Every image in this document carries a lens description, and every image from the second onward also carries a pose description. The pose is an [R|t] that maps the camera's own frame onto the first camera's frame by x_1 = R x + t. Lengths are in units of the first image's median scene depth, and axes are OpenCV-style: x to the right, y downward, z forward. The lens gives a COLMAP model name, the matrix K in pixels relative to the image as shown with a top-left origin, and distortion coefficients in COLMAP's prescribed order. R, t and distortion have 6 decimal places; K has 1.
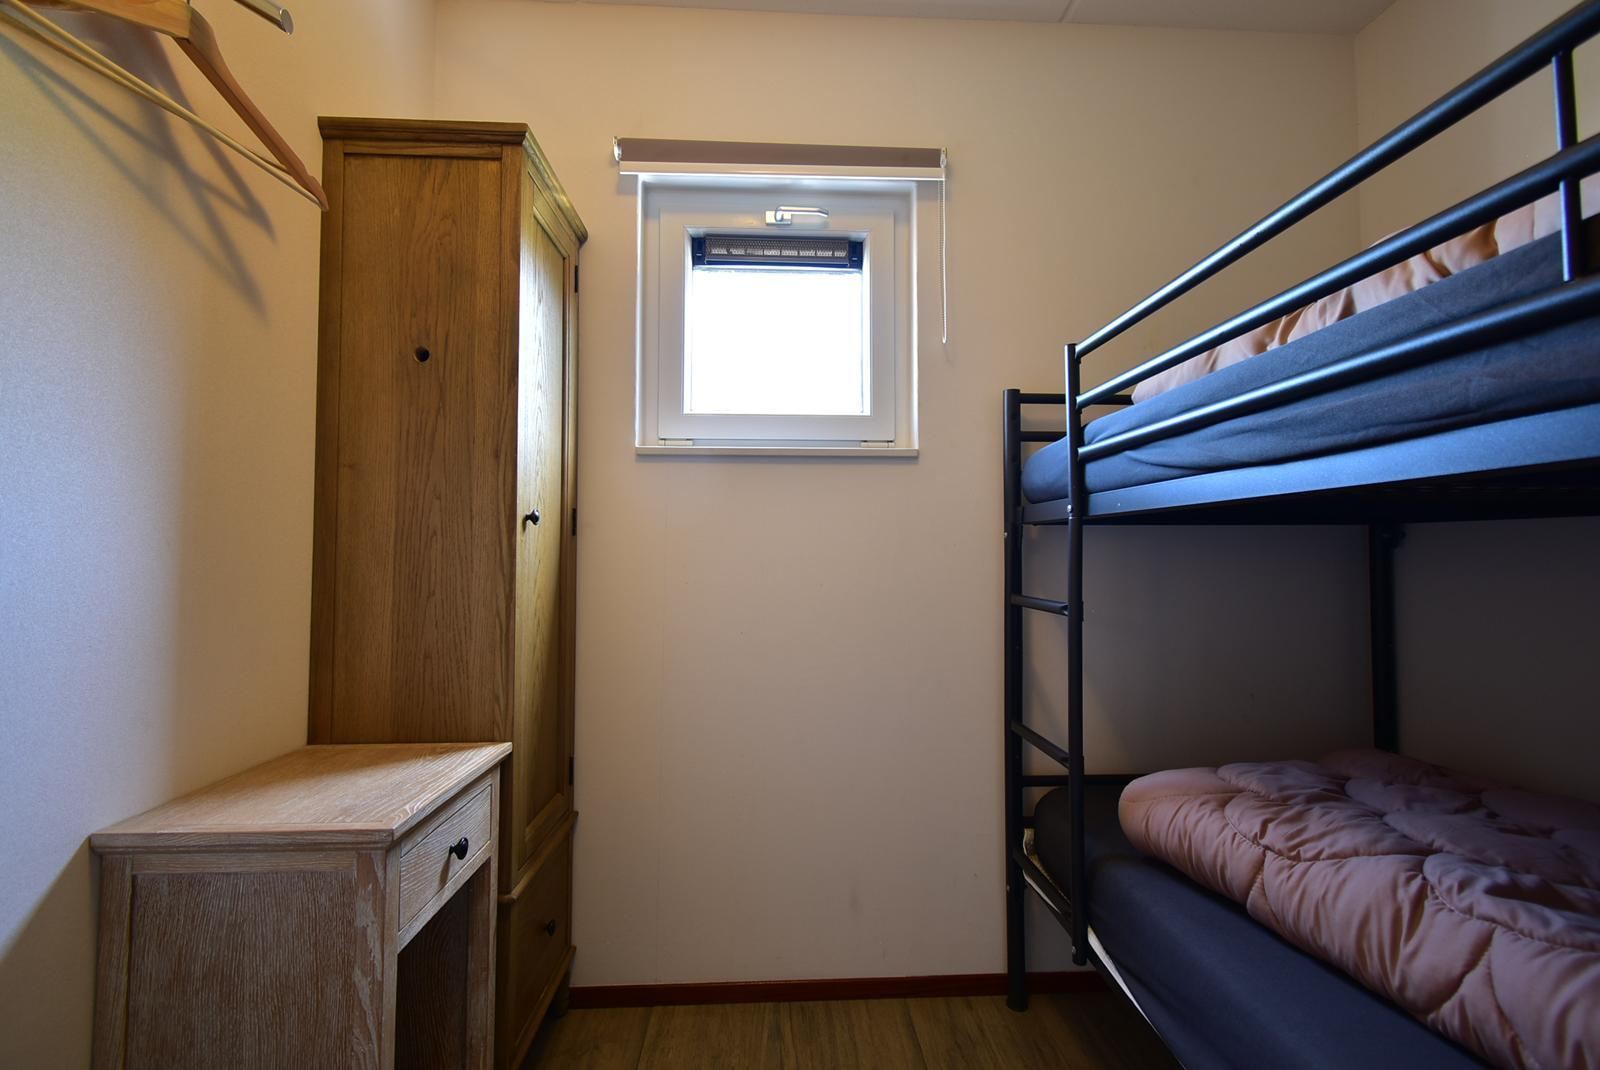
lens RADIAL K [[724.8, 0, 797.3], [0, 724.8, 531.3], [0, 0, 1]] dist [0.003495, -0.001061]
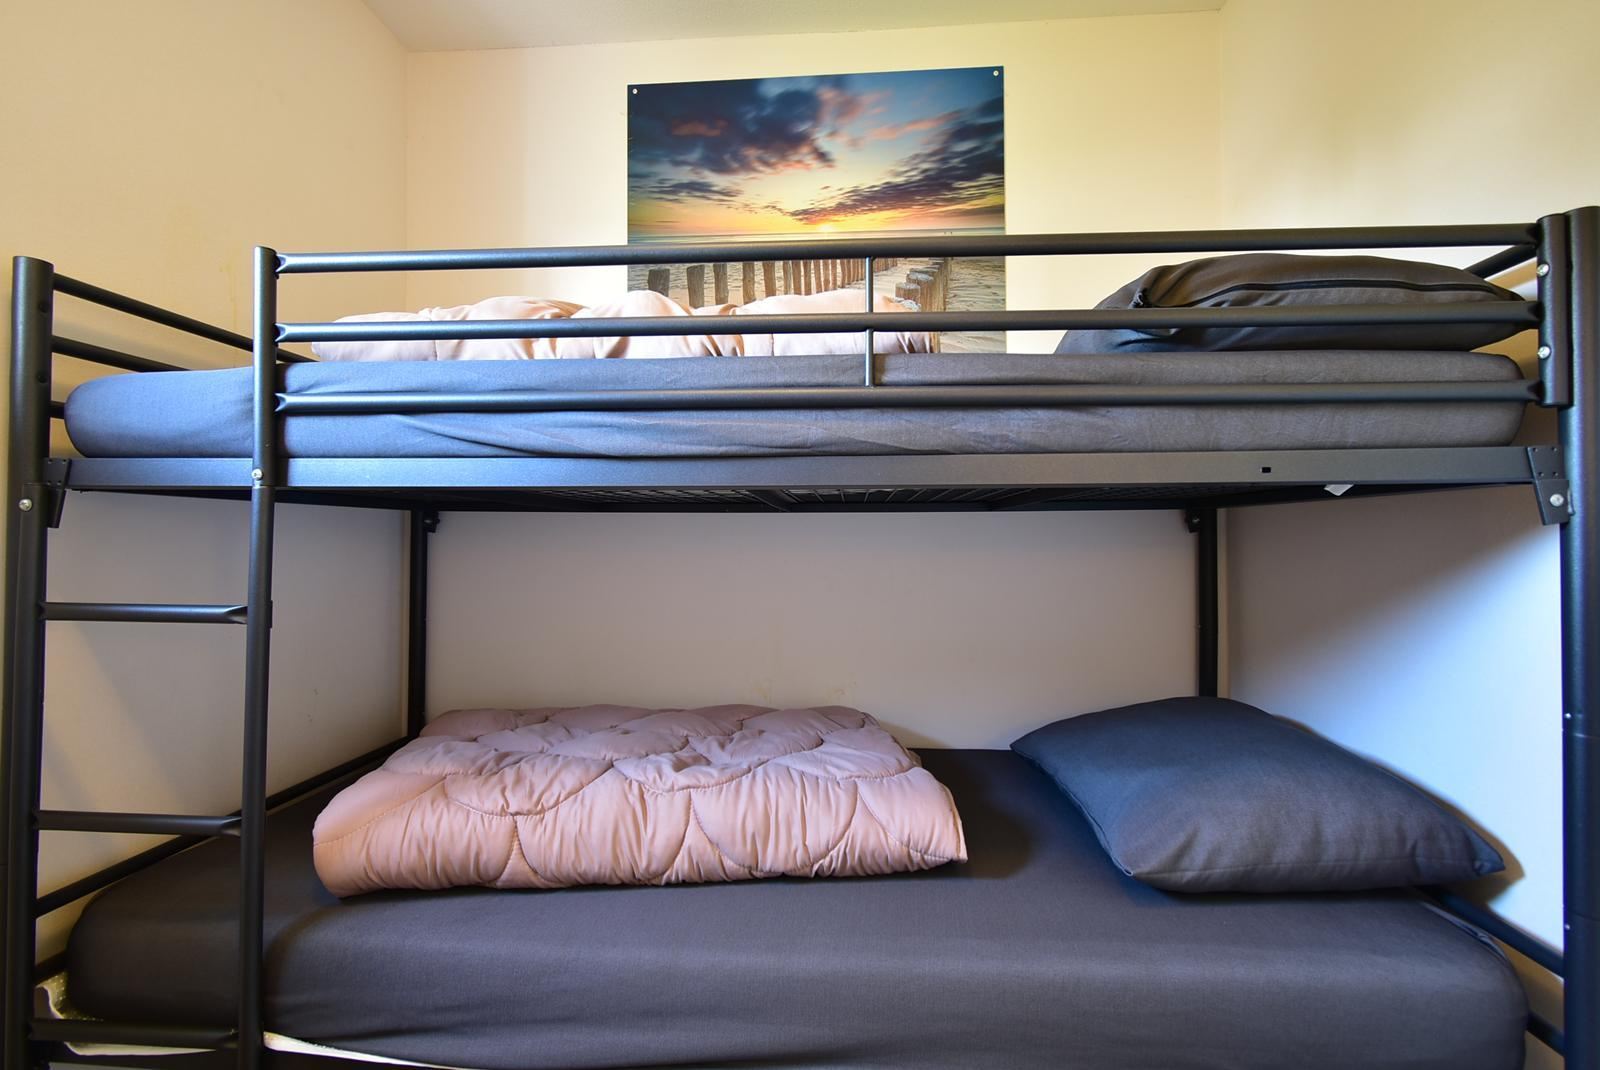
lens RADIAL K [[724.8, 0, 797.3], [0, 724.8, 531.3], [0, 0, 1]] dist [0.003495, -0.001061]
pose [[0.106827, 0.009349, 0.994234, -0.381848], [-0.032172, 0.999465, -0.005942, 0.015790], [-0.993757, -0.031352, 0.107070, 0.506862]]
